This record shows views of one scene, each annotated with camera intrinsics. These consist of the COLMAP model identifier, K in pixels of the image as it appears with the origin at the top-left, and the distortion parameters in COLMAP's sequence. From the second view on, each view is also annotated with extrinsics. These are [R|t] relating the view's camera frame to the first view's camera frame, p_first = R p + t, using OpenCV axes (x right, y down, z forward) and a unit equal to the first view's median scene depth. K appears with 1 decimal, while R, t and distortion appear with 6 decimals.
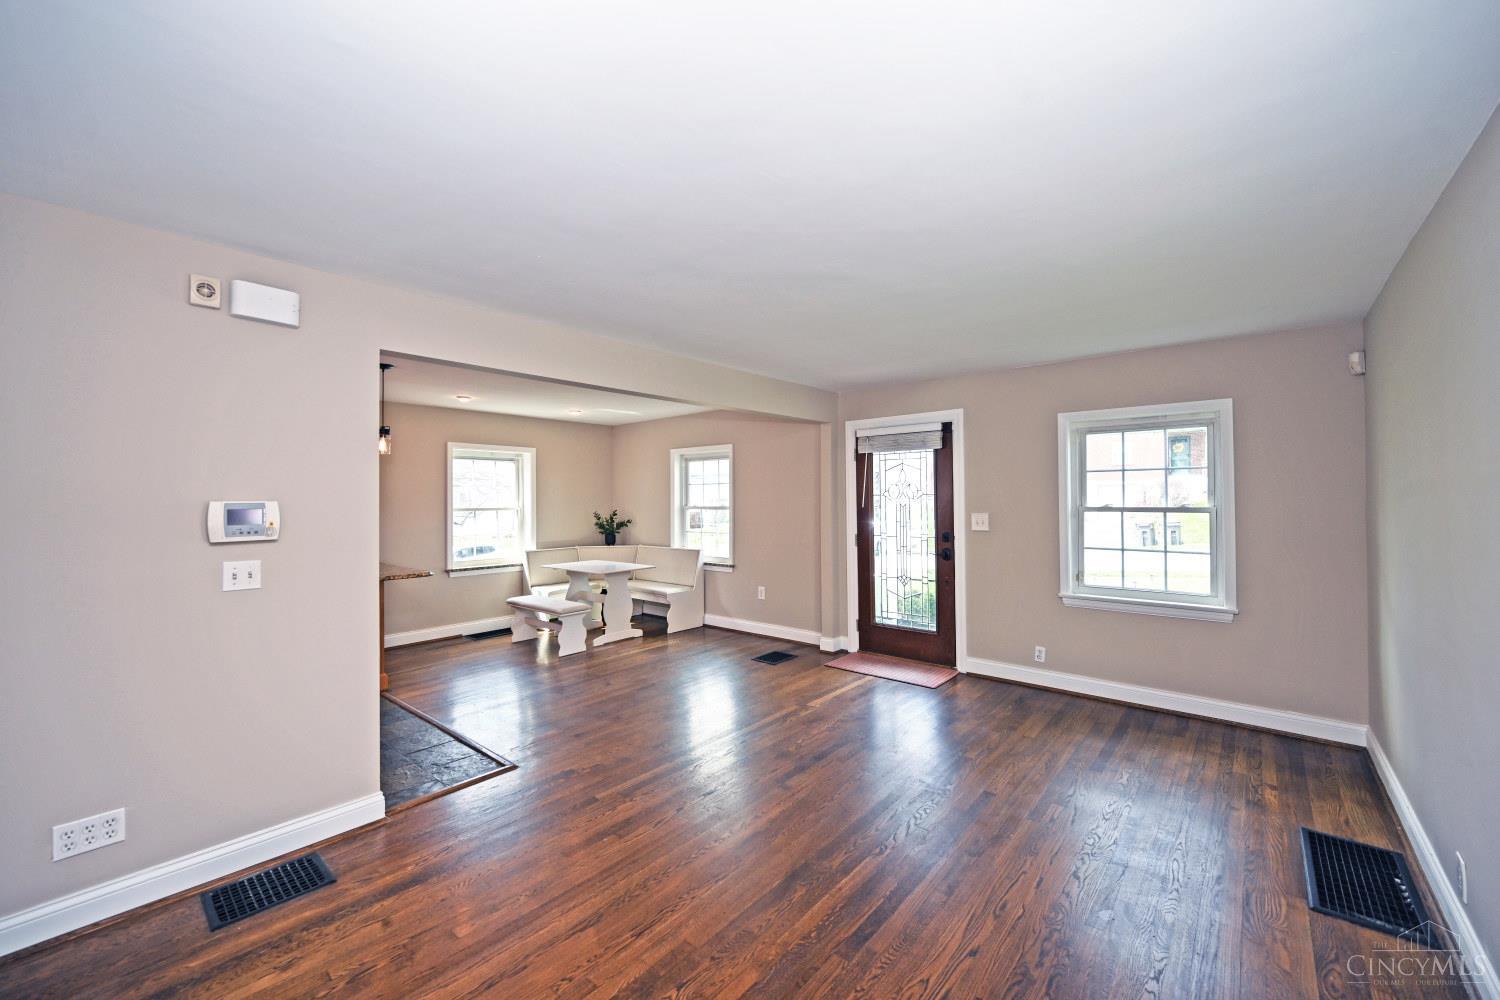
lens RADIAL K [[594.4, 0, 755.7], [0, 594.4, 497.6], [0, 0, 1]] dist [0.000246, 0.000187]
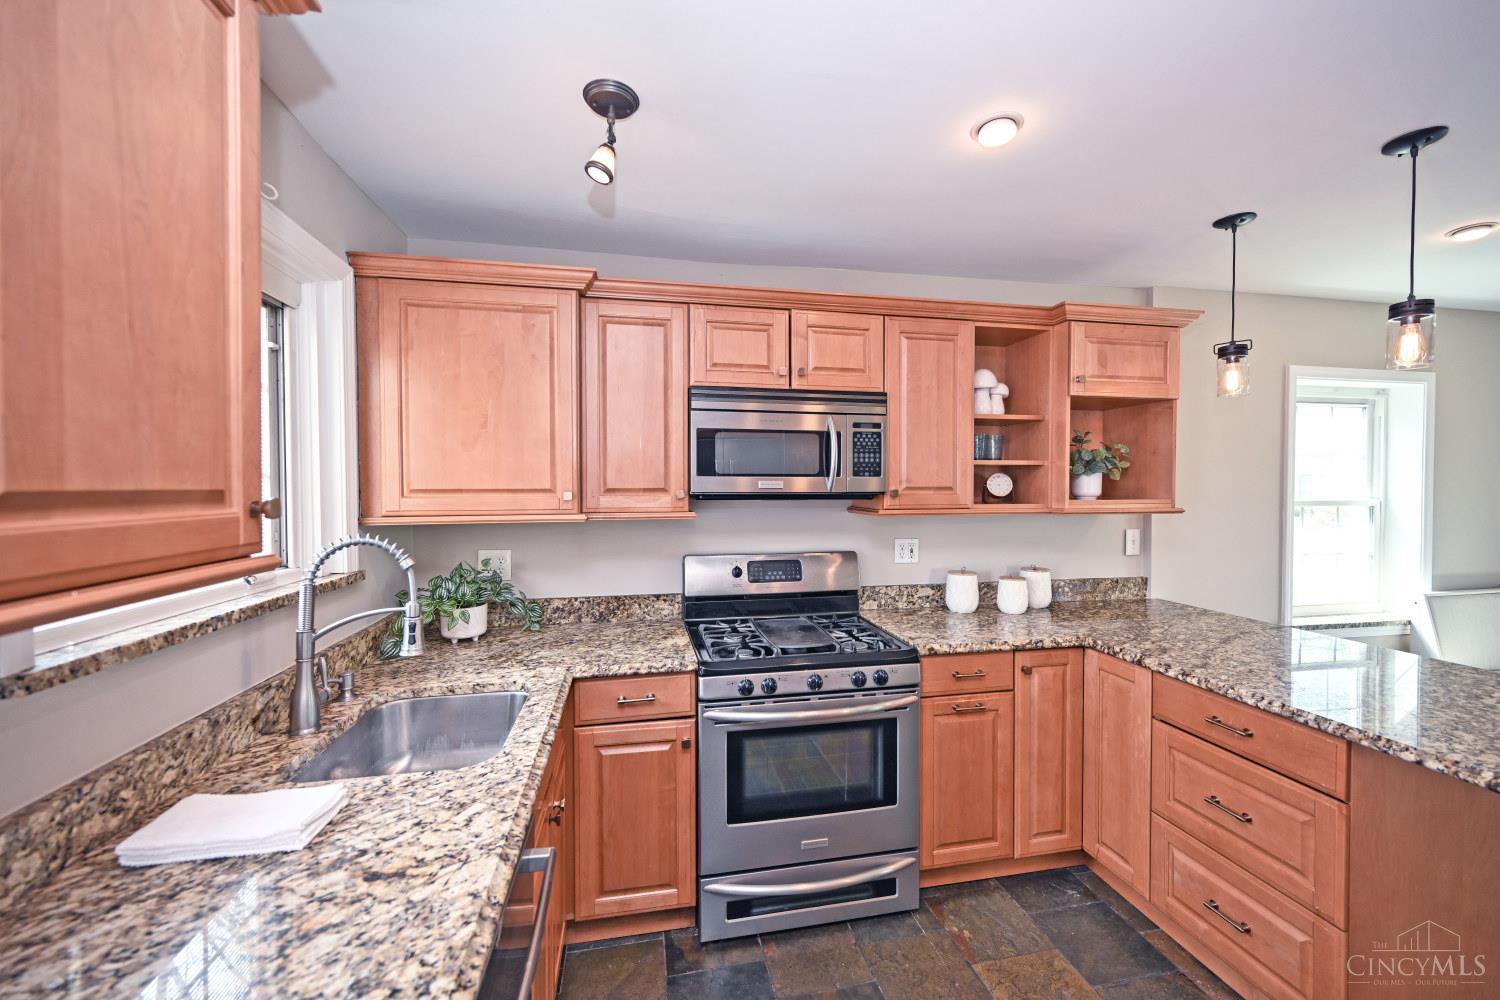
lens RADIAL K [[584.2, 0, 759.9], [0, 584.2, 494.7], [0, 0, 1]] dist [0.000559, 0.000528]
pose [[0.785847, 0.015440, -0.618229, -0.860338], [-0.001689, 0.999738, 0.022820, 0.003399], [0.618419, -0.016889, 0.785667, 0.532692]]
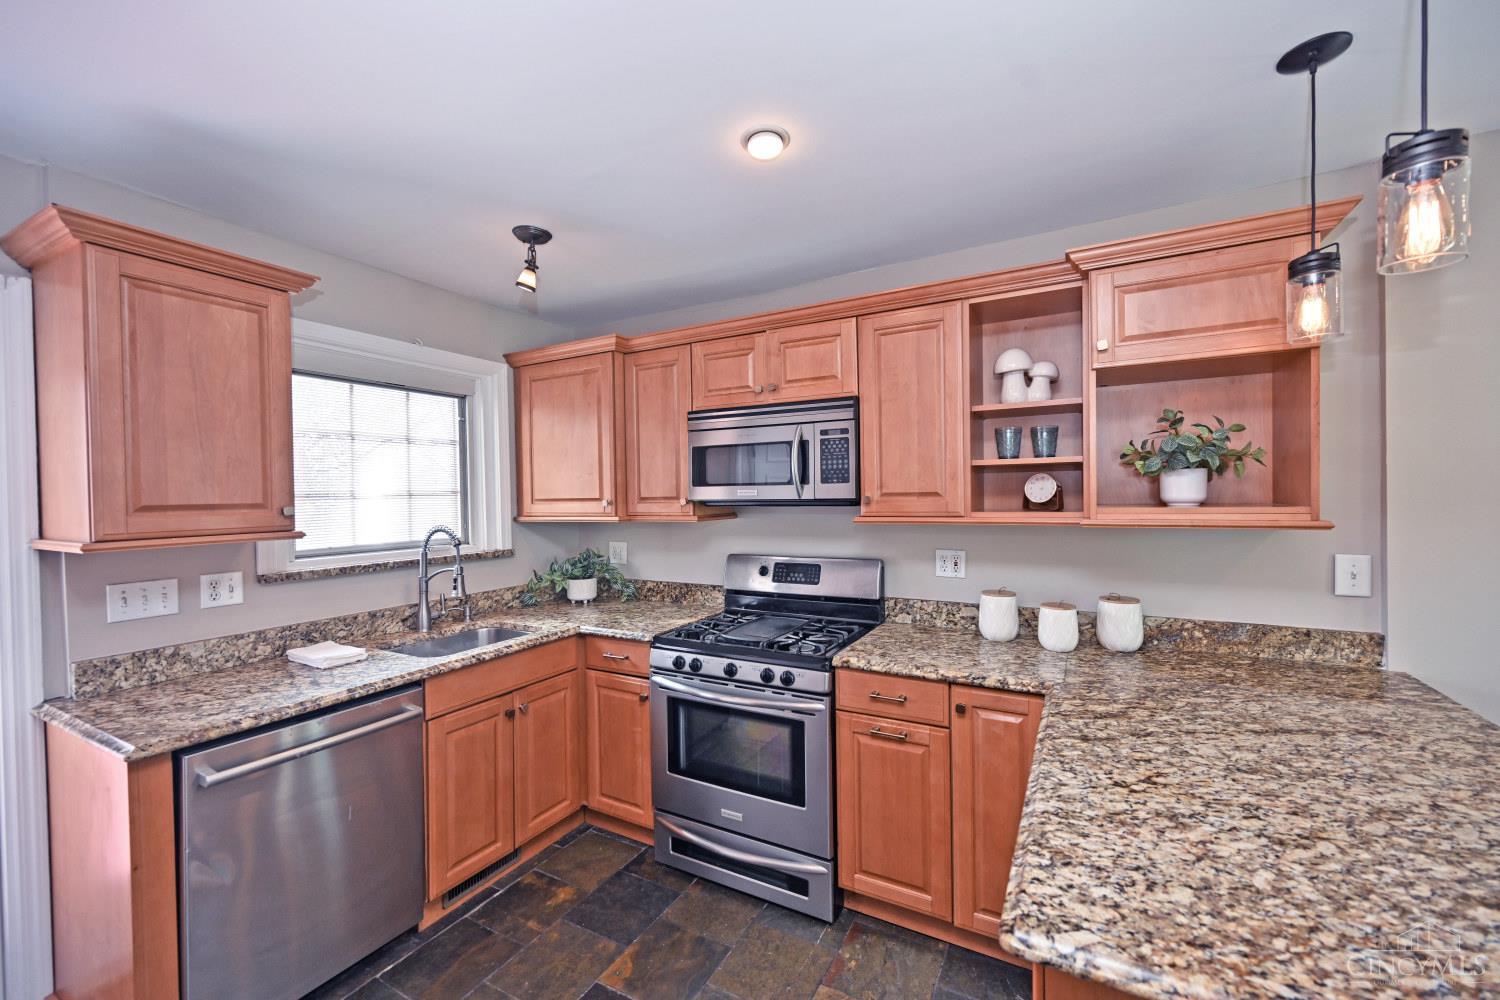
lens RADIAL K [[594.4, 0, 755.7], [0, 594.4, 497.6], [0, 0, 1]] dist [0.000246, 0.000187]
pose [[0.203536, 0.010618, -0.979010, -0.593784], [0.018926, 0.999712, 0.014777, 0.002565], [0.978884, -0.021537, 0.203277, 0.838132]]
